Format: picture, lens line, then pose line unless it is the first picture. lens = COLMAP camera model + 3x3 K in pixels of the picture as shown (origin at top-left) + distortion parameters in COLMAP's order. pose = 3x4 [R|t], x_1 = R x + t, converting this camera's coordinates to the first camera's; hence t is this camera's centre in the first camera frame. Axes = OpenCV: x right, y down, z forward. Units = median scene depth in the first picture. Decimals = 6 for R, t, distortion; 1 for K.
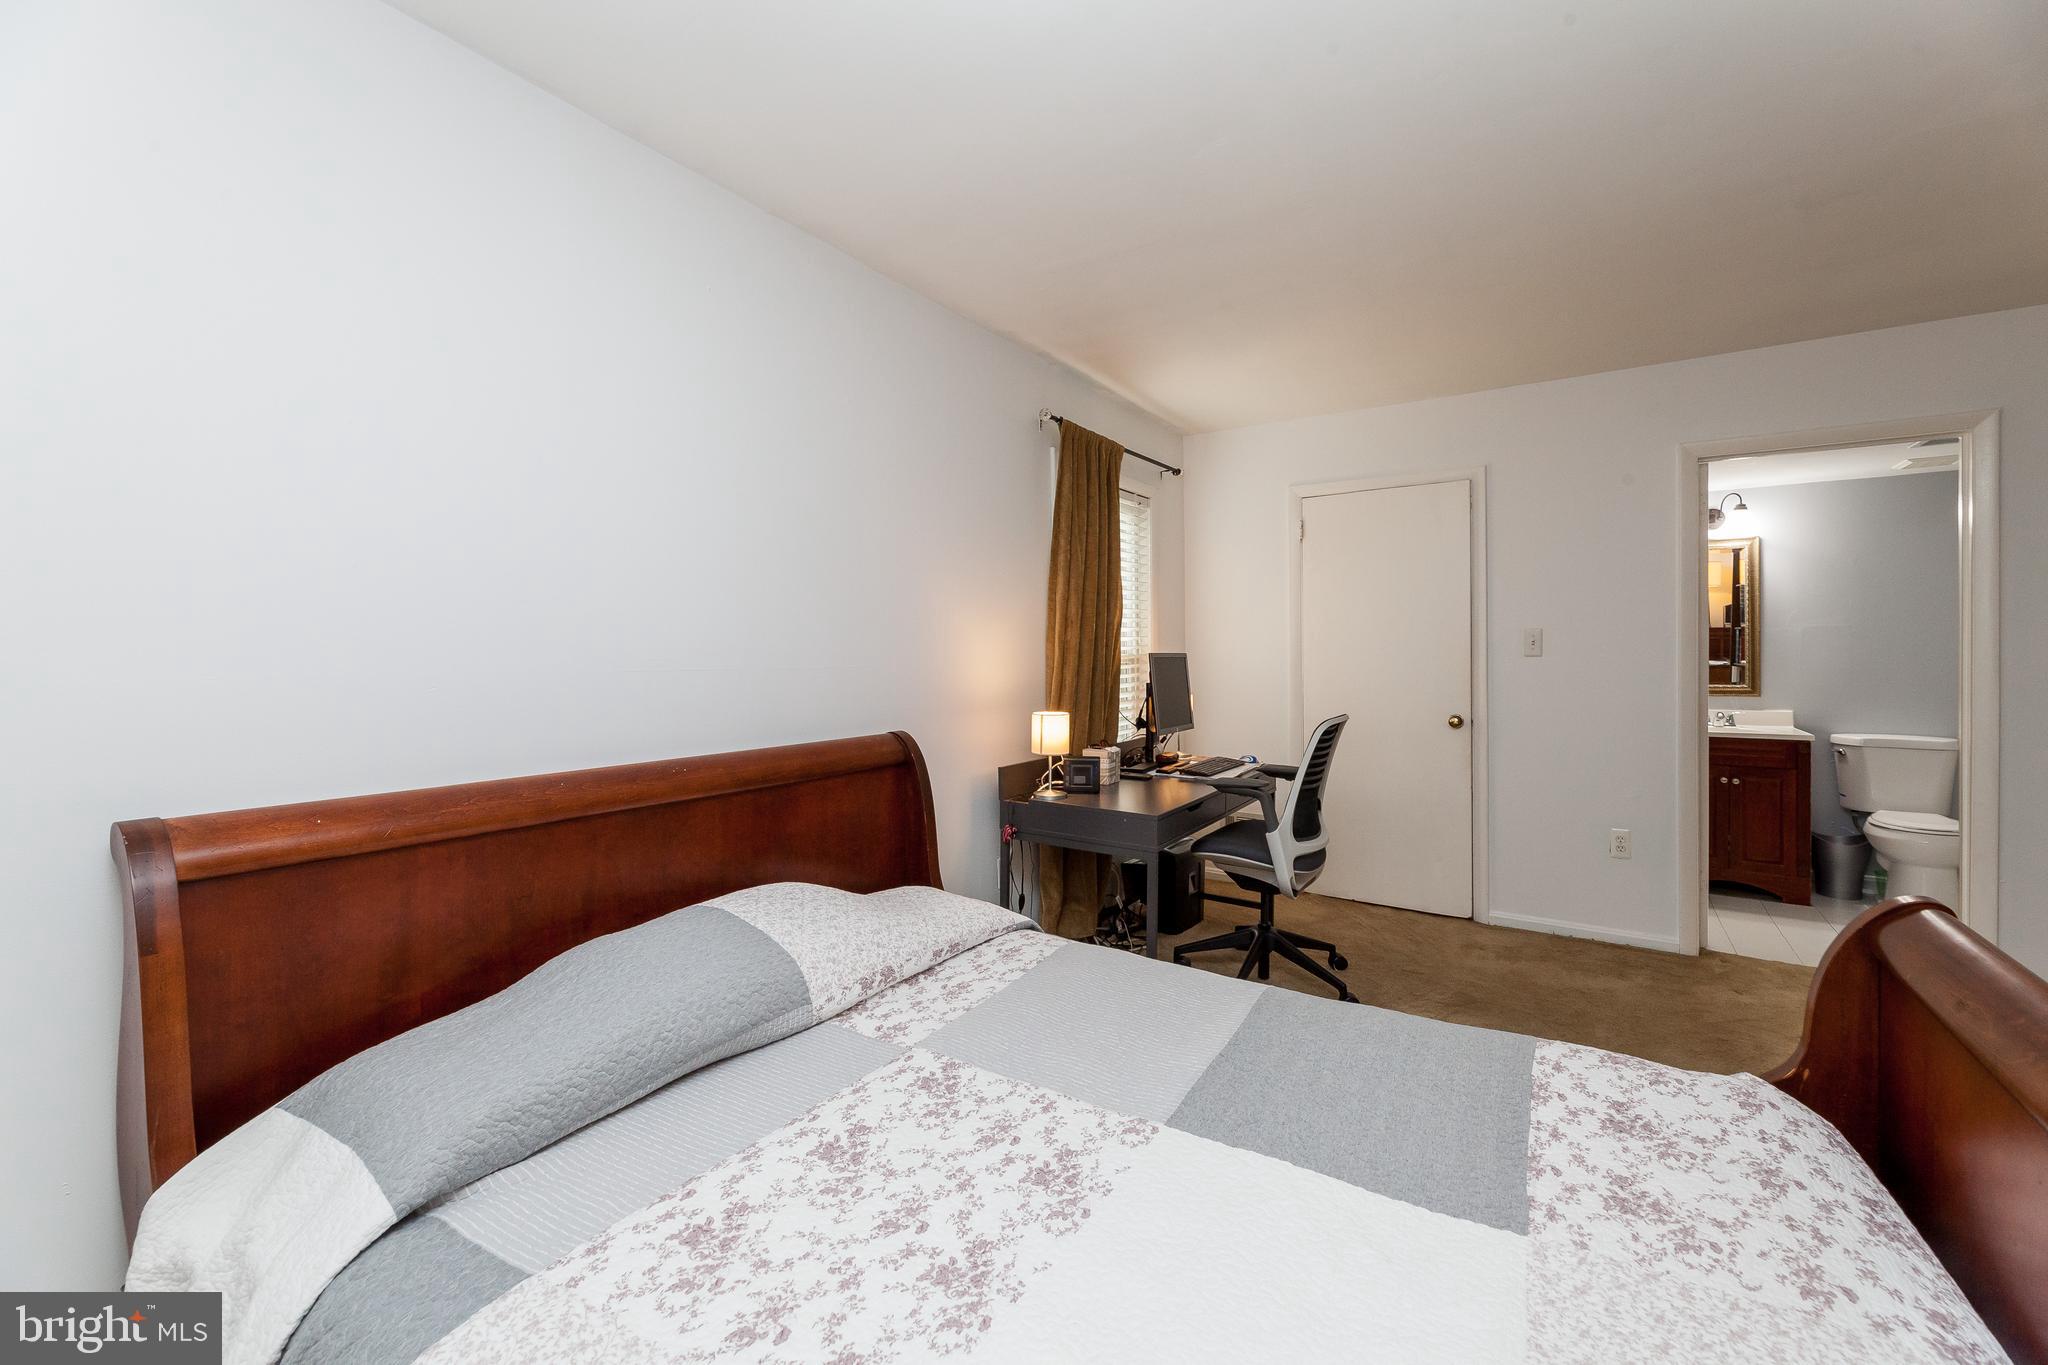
lens RADIAL K [[831.0, 0, 1017.7], [0, 831.0, 649.7], [0, 0, 1]] dist [0.000030, -0.000526]
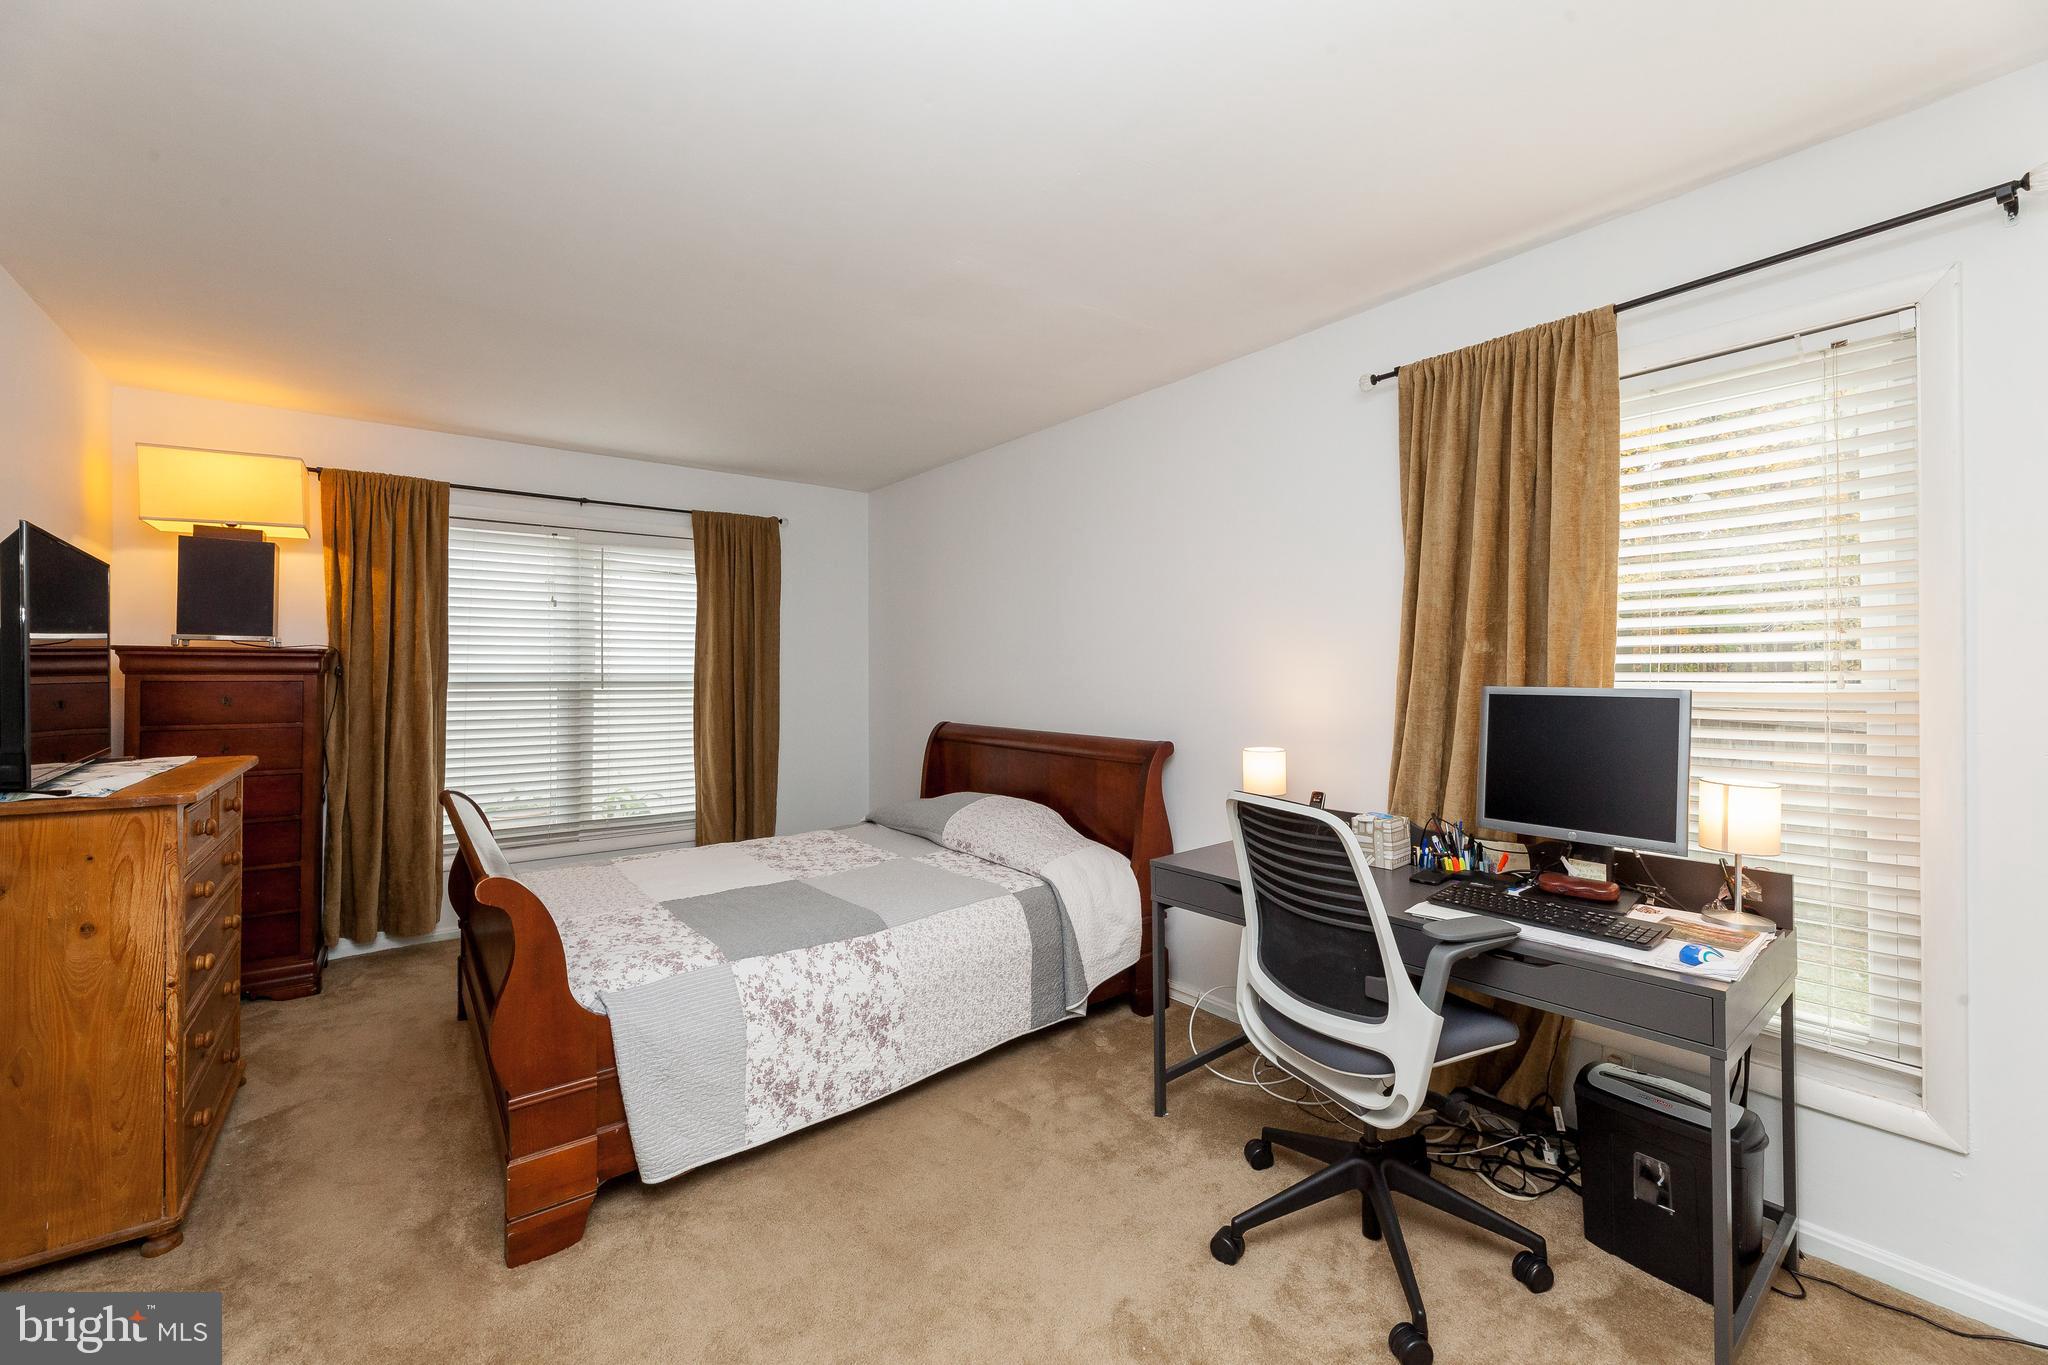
lens RADIAL K [[828.8, 0, 1038.5], [0, 828.8, 645.1], [0, 0, 1]] dist [0.000426, -0.000069]
pose [[-0.300815, -0.026479, -0.953315, 1.586093], [0.005882, 0.999544, -0.029619, -0.017874], [0.953664, -0.014517, -0.300523, 1.682870]]
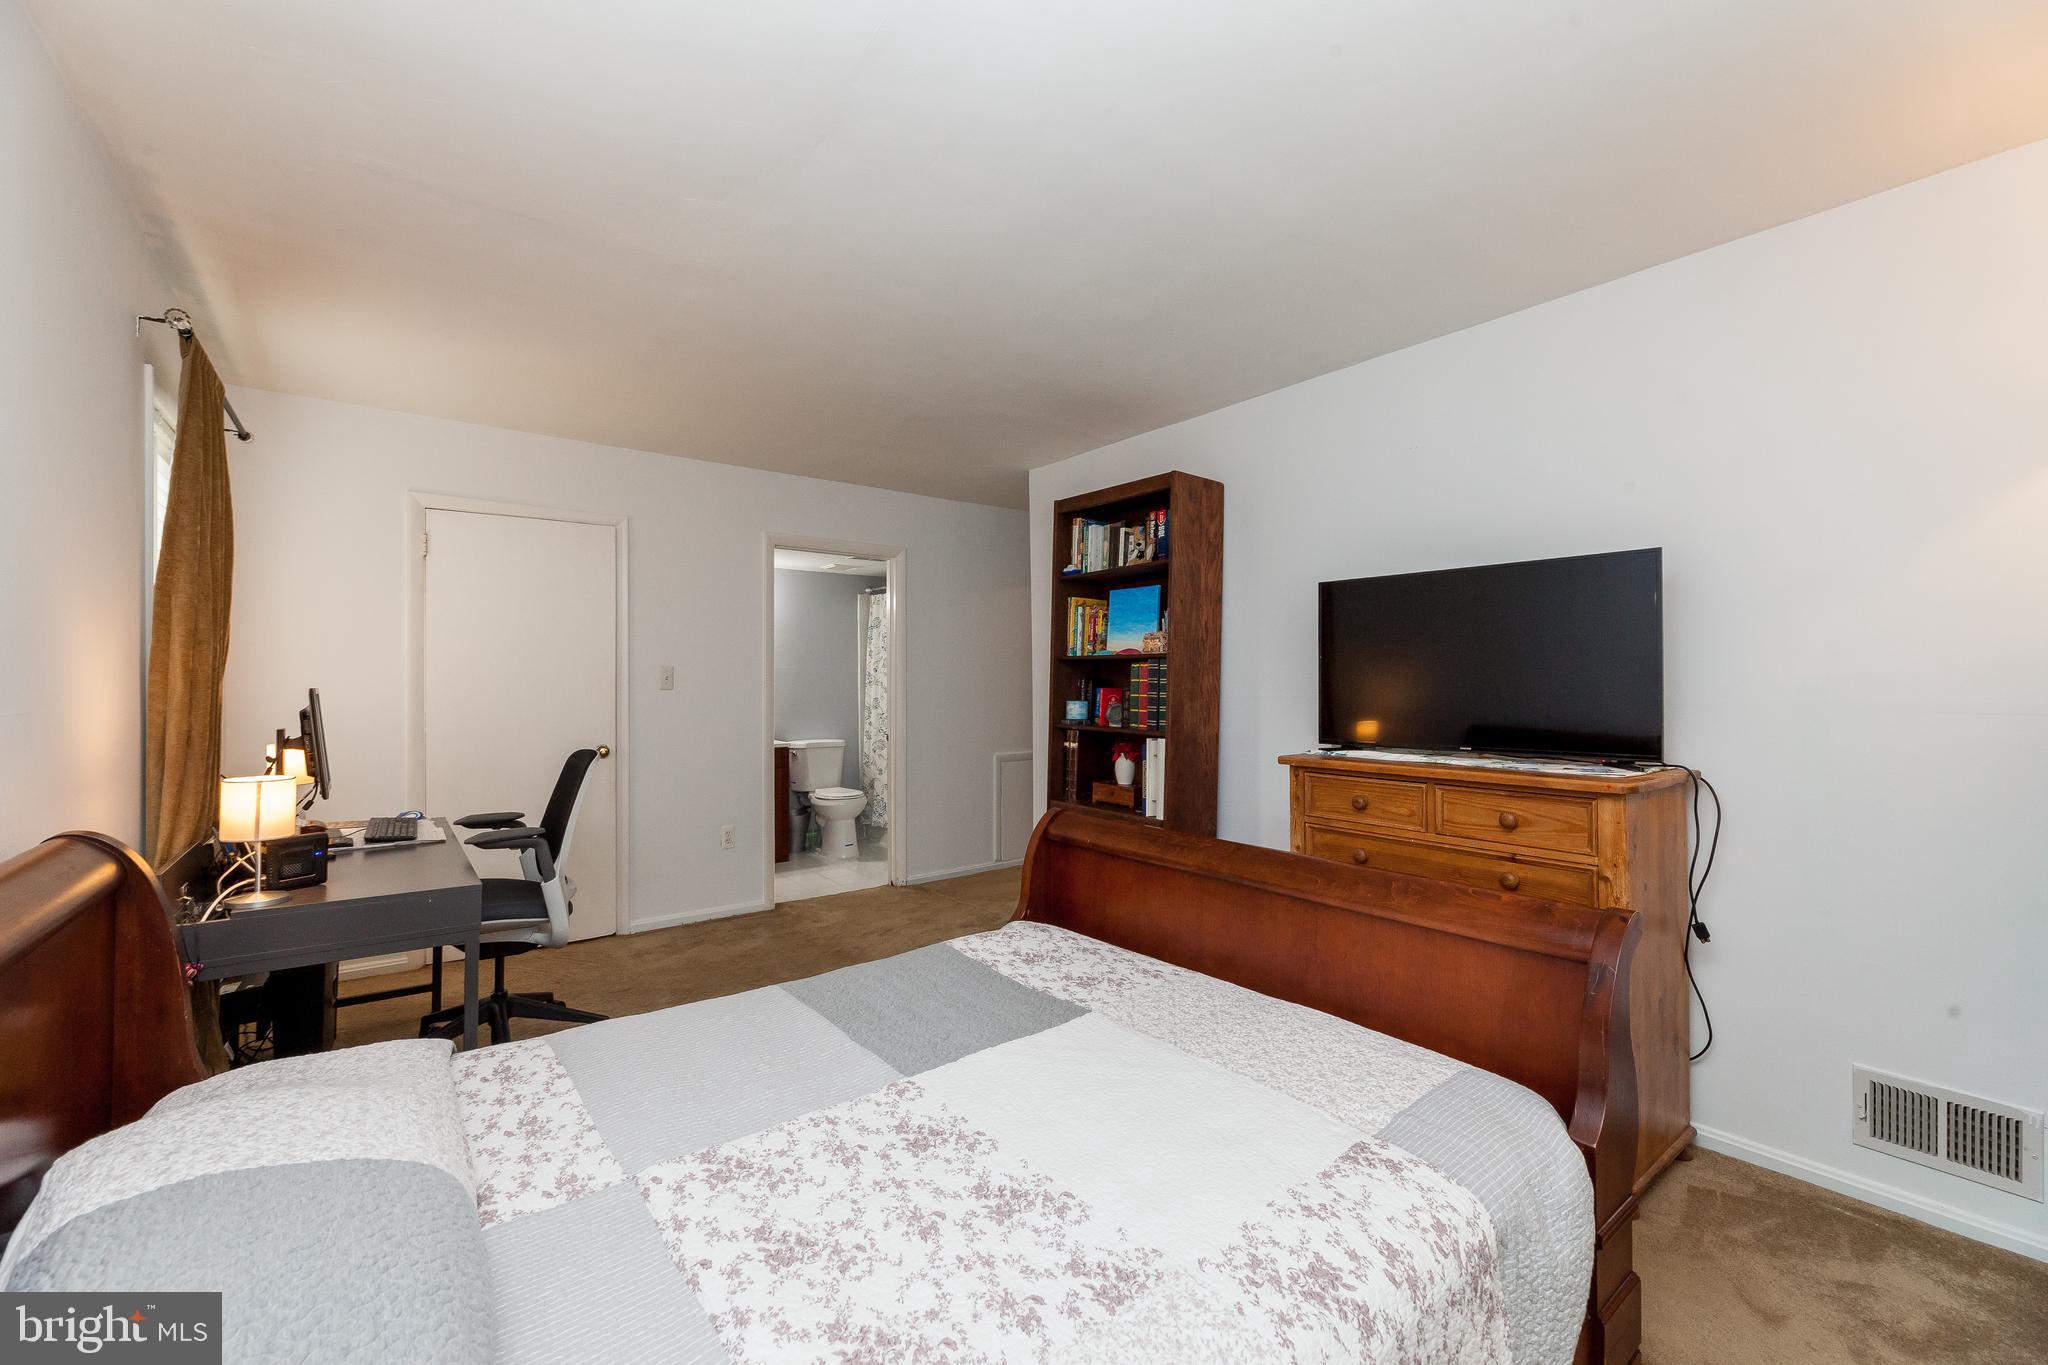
lens RADIAL K [[837.3, 0, 1024.6], [0, 837.3, 671.5], [0, 0, 1]] dist [-0.002308, -0.000891]
pose [[0.322249, 0.013907, 0.946553, -0.659742], [-0.001659, 0.999899, -0.014126, -0.003377], [-0.946654, 0.002982, 0.322239, 0.312288]]
